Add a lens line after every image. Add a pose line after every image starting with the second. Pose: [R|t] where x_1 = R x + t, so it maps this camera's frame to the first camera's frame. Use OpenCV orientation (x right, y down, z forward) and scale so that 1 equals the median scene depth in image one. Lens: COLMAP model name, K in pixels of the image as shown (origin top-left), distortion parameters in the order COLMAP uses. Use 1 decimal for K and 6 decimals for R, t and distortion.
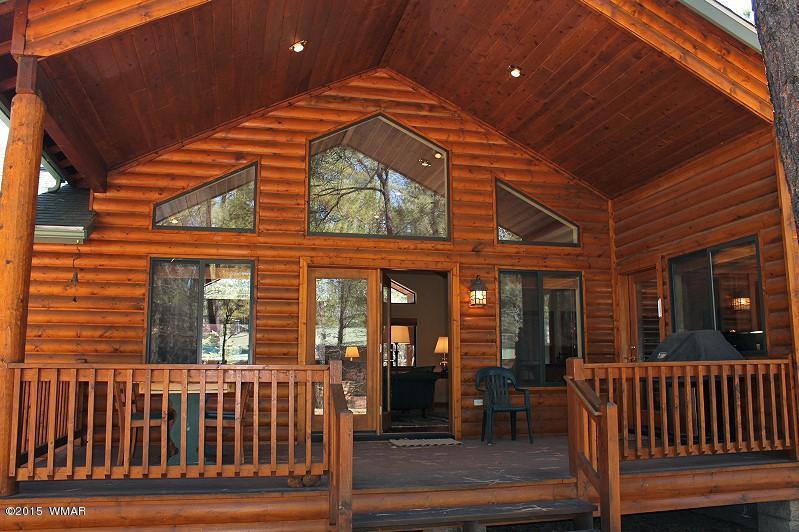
lens RADIAL K [[681.7, 0, 399.5], [0, 681.7, 266.0], [0, 0, 1]] dist [-0.140243, 0.103719]
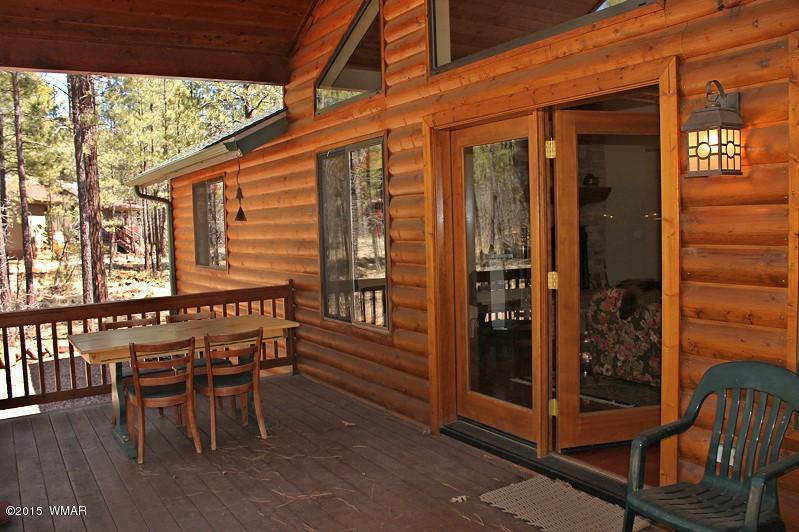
lens RADIAL K [[681.7, 0, 399.5], [0, 681.7, 266.0], [0, 0, 1]] dist [-0.140243, 0.103719]
pose [[0.313435, 0.054073, -0.948069, 0.378691], [0.180663, 0.976747, 0.115437, 0.036068], [0.932266, -0.207463, 0.296378, 0.750902]]
